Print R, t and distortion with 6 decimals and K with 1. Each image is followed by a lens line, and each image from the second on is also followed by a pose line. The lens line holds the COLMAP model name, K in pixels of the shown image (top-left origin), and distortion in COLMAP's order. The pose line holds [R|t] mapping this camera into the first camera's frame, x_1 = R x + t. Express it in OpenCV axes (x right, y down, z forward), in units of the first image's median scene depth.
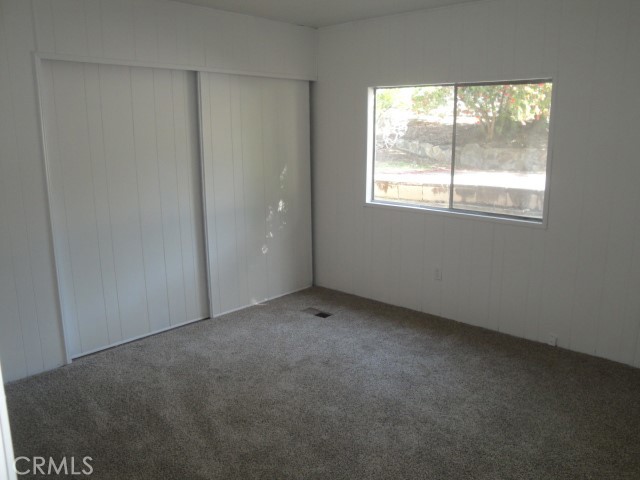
lens RADIAL K [[528.1, 0, 320.9], [0, 528.1, 240.8], [0, 0, 1]] dist [-0.165405, 0.147041]
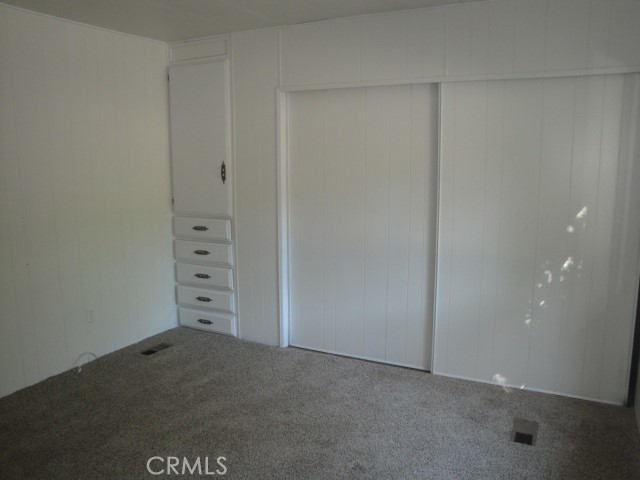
lens RADIAL K [[528.1, 0, 320.9], [0, 528.1, 240.8], [0, 0, 1]] dist [-0.165405, 0.147041]
pose [[0.255563, 0.164988, -0.952610, 0.576694], [-0.192502, 0.974285, 0.117099, -0.141458], [0.947434, 0.153453, 0.280752, 0.634675]]
